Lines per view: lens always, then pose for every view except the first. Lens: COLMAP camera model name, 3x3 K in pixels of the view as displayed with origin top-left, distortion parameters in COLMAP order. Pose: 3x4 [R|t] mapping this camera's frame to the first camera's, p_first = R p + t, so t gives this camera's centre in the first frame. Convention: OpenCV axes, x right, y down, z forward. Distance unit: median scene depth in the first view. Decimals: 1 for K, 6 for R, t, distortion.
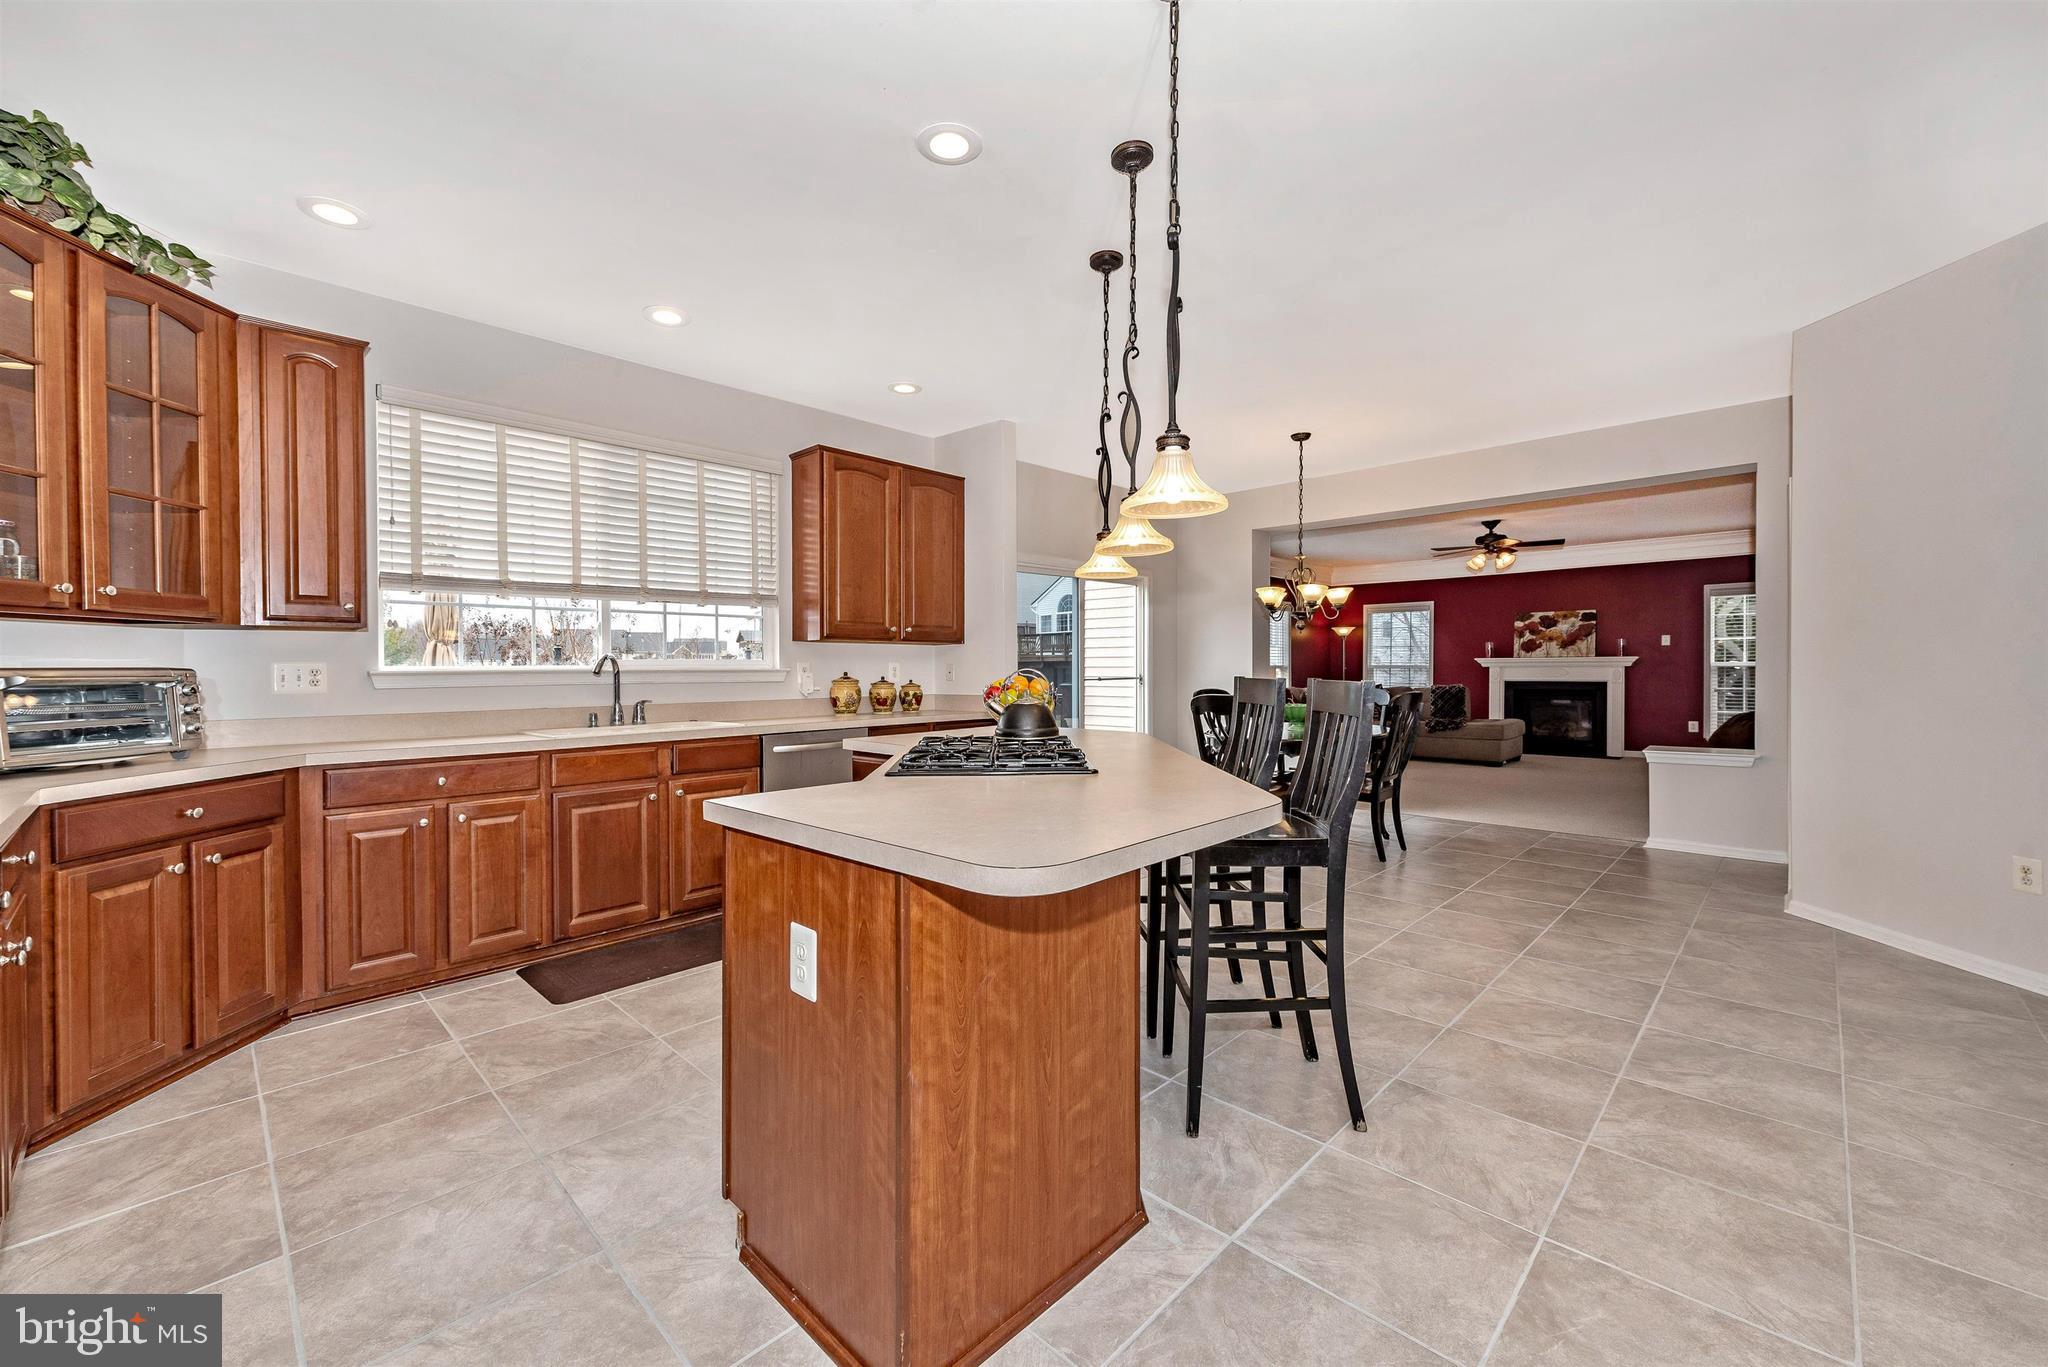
lens RADIAL K [[818.2, 0, 1016.9], [0, 818.2, 670.6], [0, 0, 1]] dist [0.009374, -0.000232]
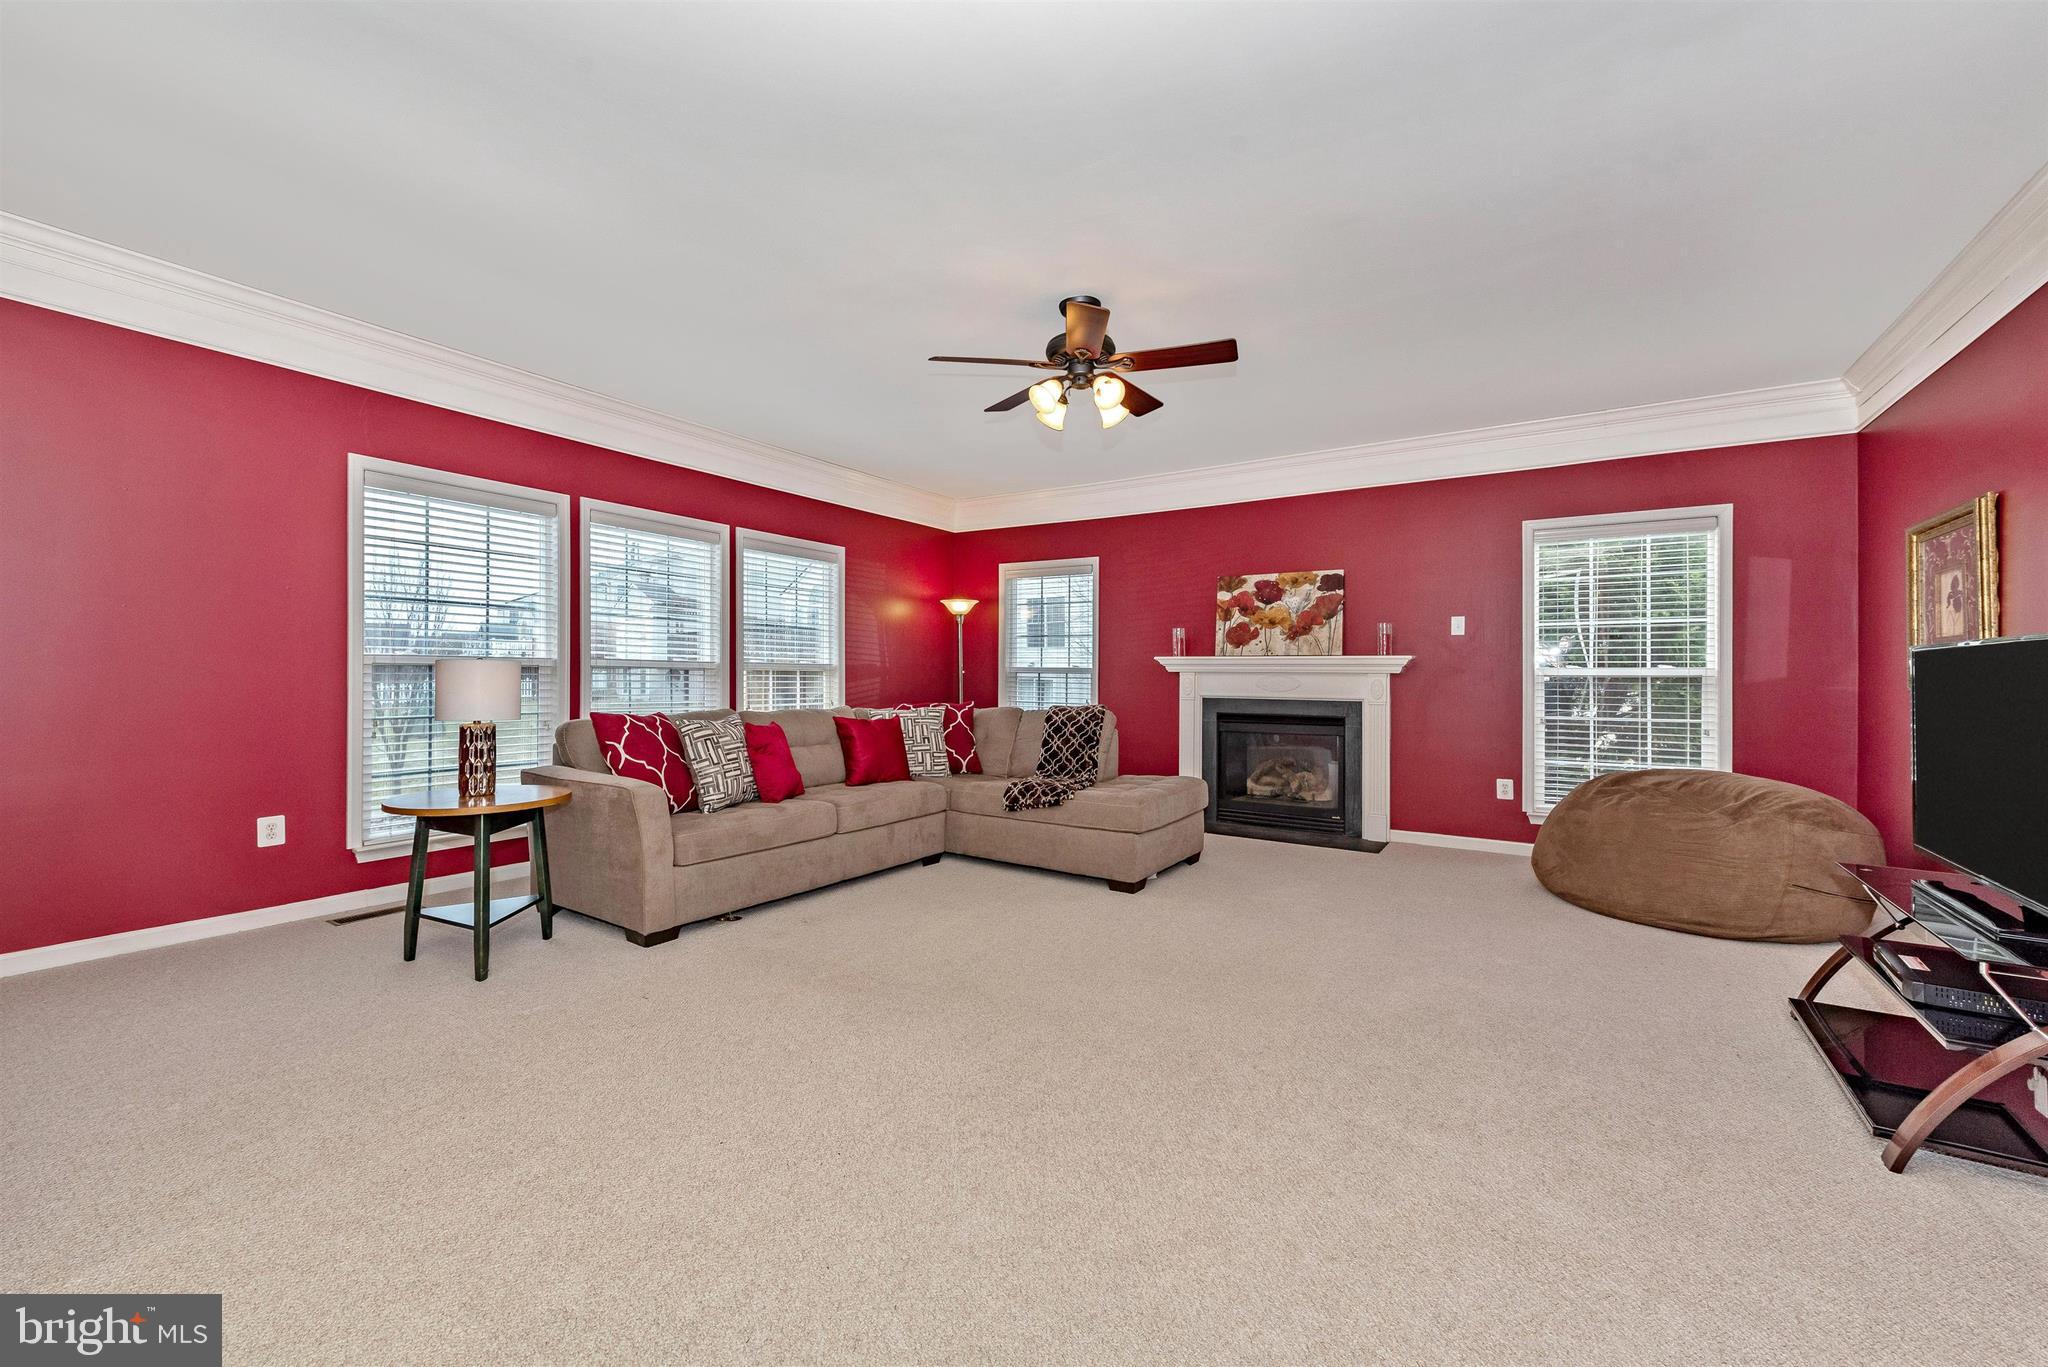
lens RADIAL K [[814.0, 0, 1017.1], [0, 814.0, 653.3], [0, 0, 1]] dist [0.011956, -0.000062]
pose [[0.983002, 0.018837, 0.182627, 0.431884], [-0.013511, 0.999448, -0.030367, 0.000998], [-0.183098, 0.027383, 0.982713, 0.559225]]
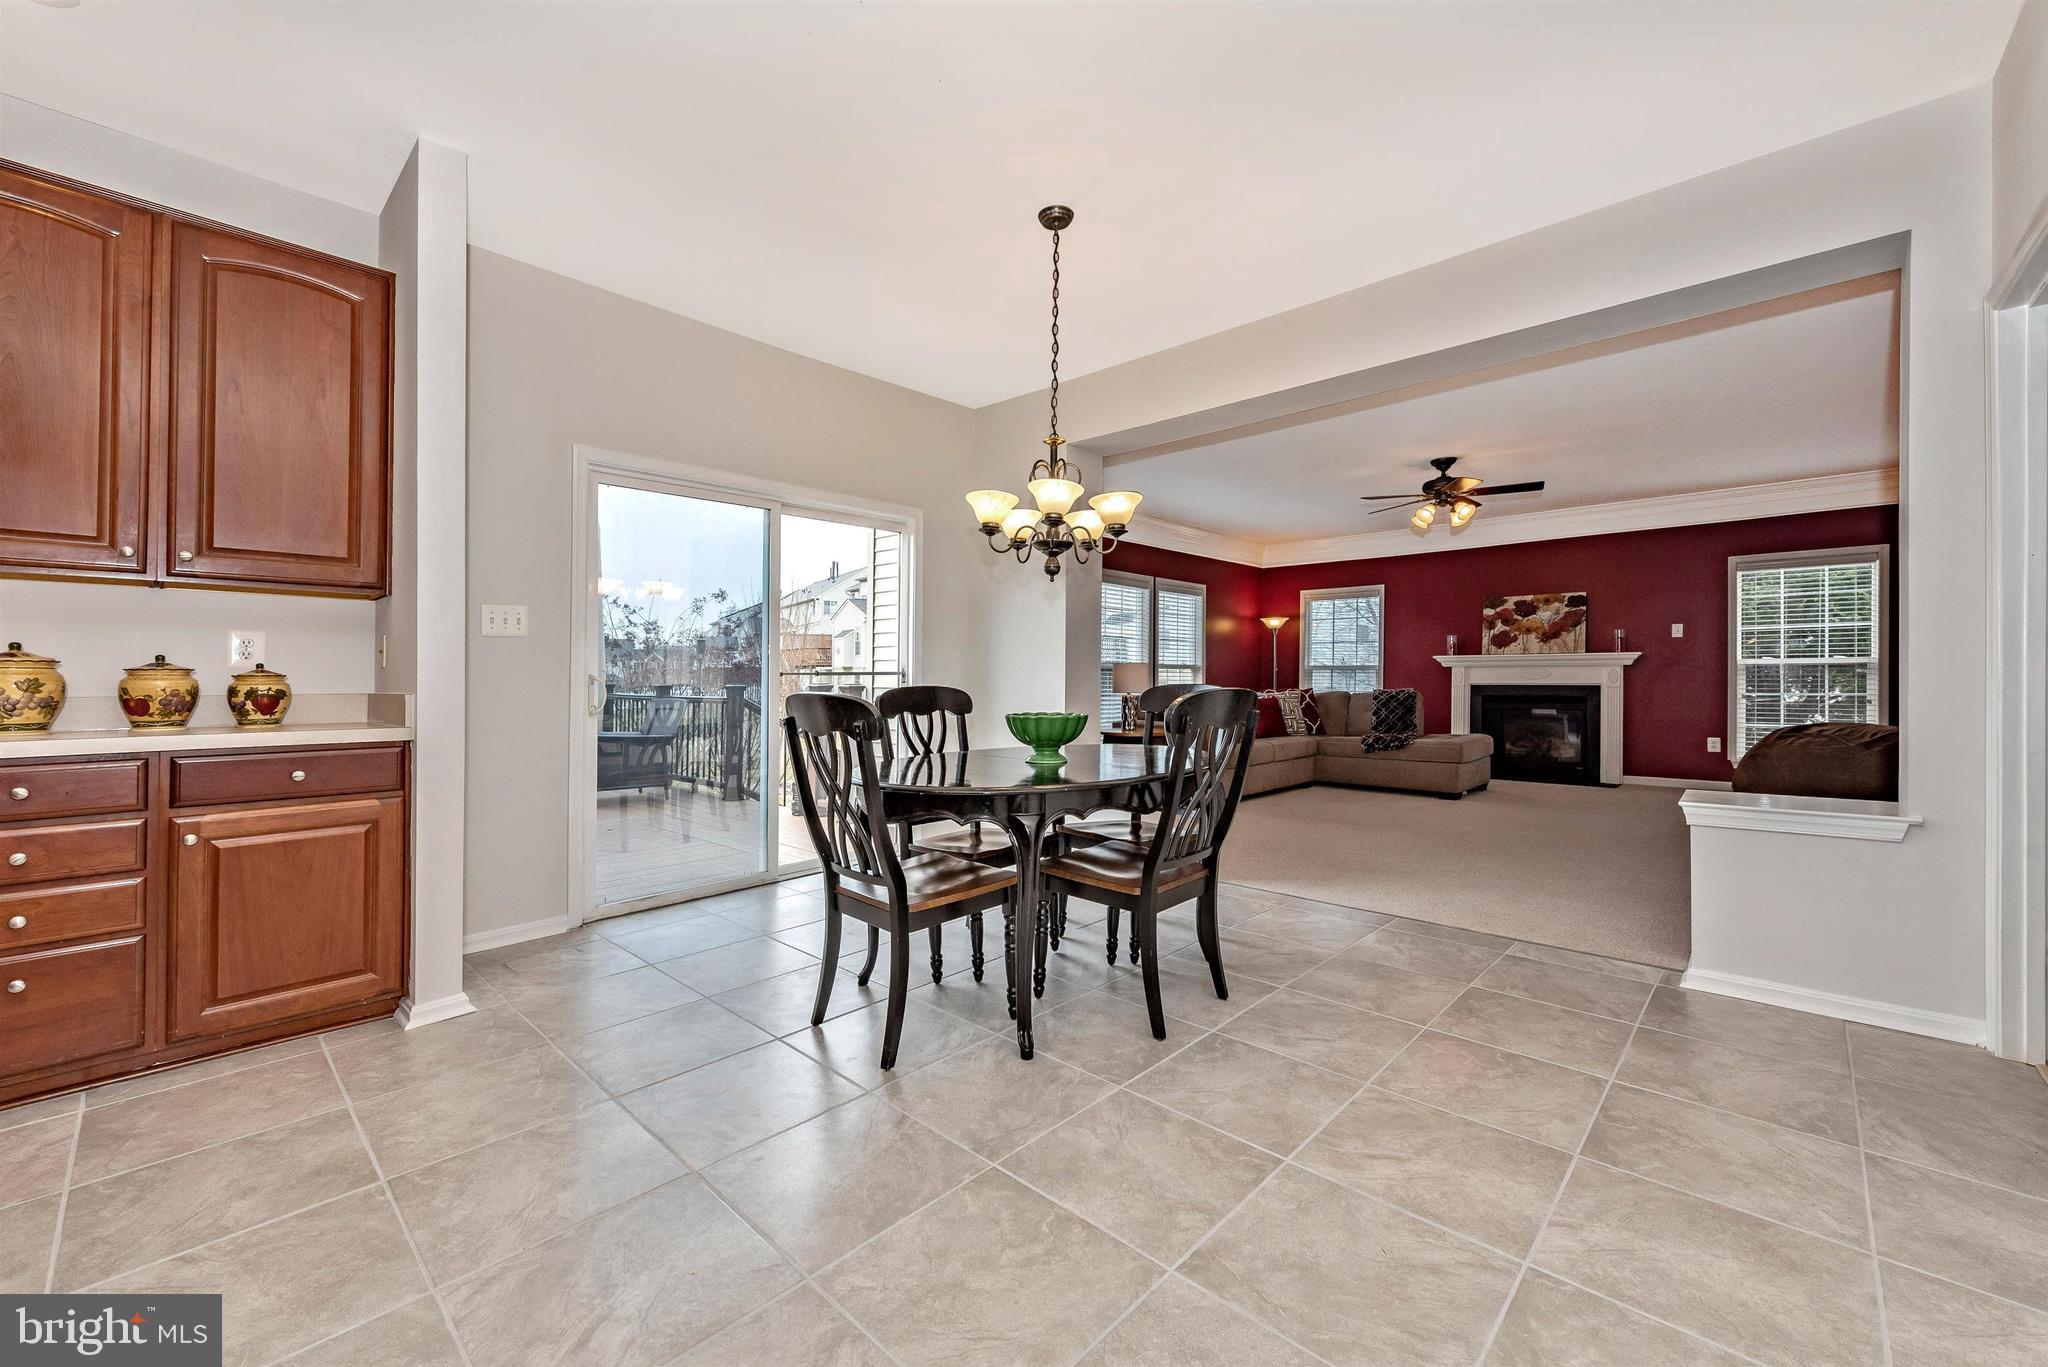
lens RADIAL K [[812.0, 0, 1029.9], [0, 812.0, 678.4], [0, 0, 1]] dist [0.009412, -0.002800]
pose [[0.999847, 0.002904, 0.017231, 0.188942], [-0.002852, 0.999991, -0.003056, 0.011707], [-0.017240, 0.003007, 0.999847, 0.272677]]
